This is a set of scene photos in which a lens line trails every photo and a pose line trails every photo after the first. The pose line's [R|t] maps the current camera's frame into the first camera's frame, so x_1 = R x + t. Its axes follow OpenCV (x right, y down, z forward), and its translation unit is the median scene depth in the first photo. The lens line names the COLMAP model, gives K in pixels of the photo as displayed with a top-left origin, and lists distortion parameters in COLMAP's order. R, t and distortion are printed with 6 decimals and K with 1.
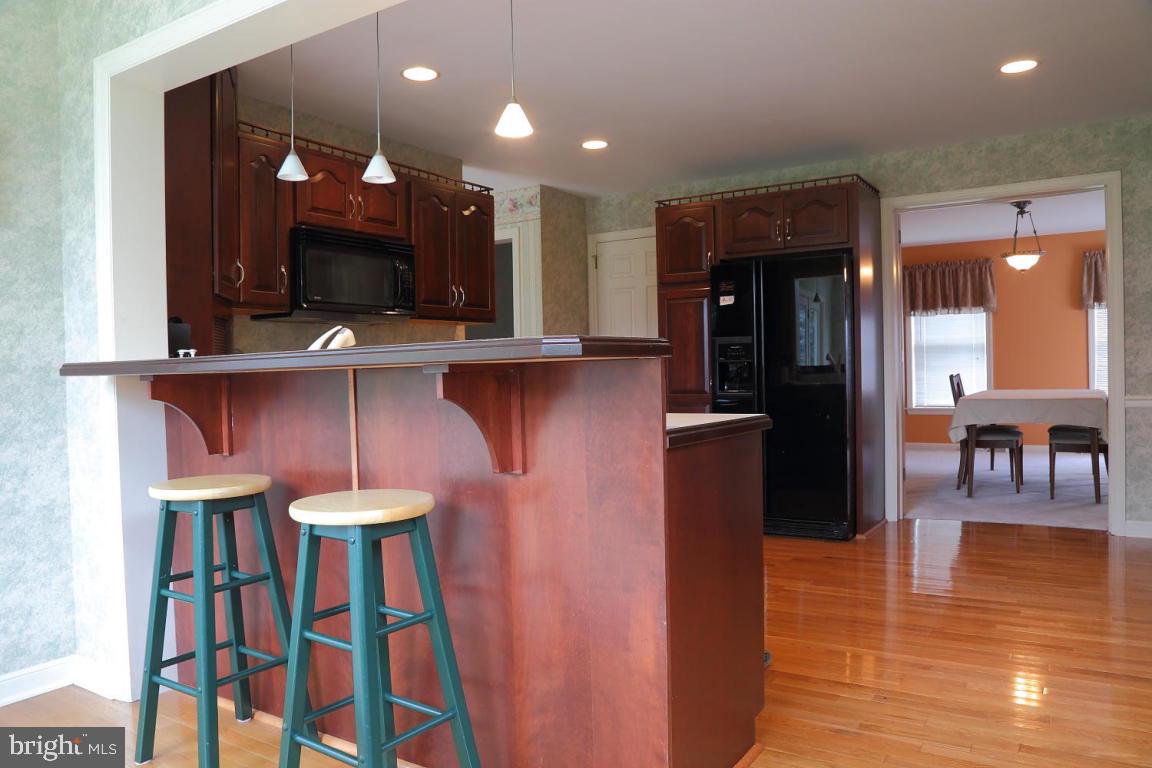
lens RADIAL K [[828.1, 0, 576.0], [0, 828.1, 384.0], [0, 0, 1]] dist [-0.112056, -0.000208]
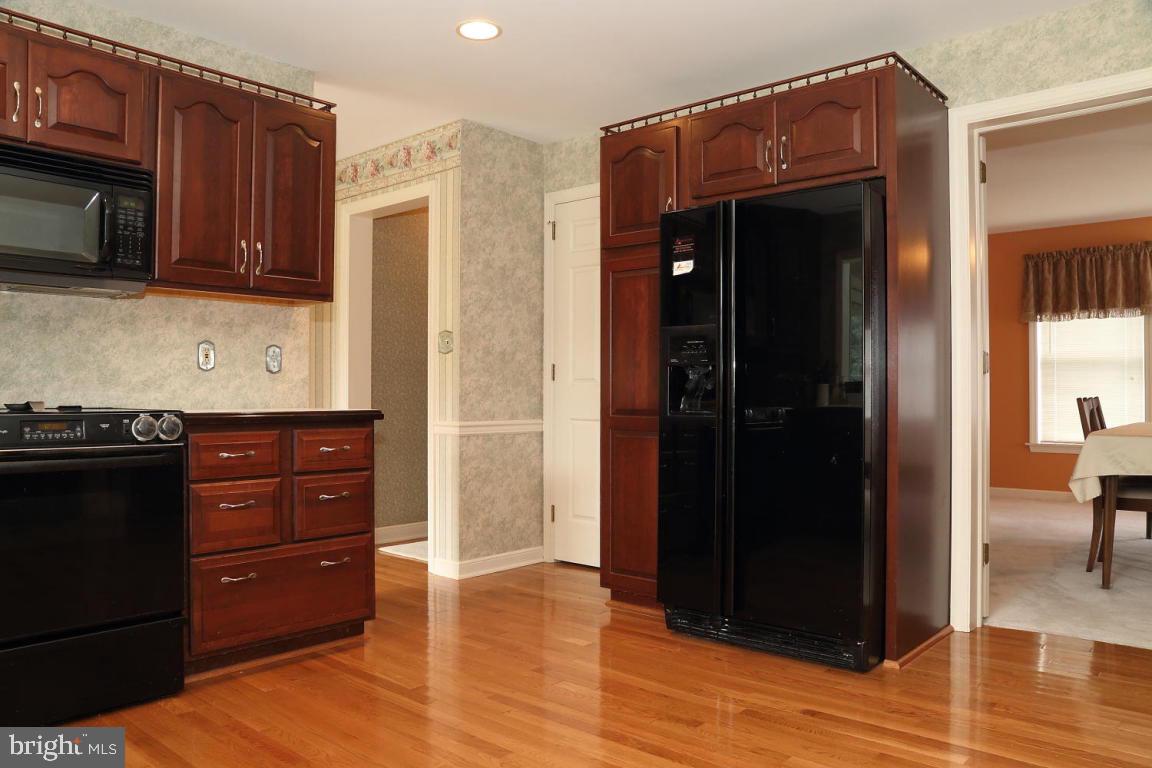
lens RADIAL K [[845.5, 0, 576.0], [0, 845.5, 384.0], [0, 0, 1]] dist [-0.097732, 0.046720]
pose [[0.988976, 0.020048, -0.146714, 0.167039], [-0.023668, 0.999456, -0.022967, 0.003529], [0.146174, 0.026187, 0.988912, 0.297342]]
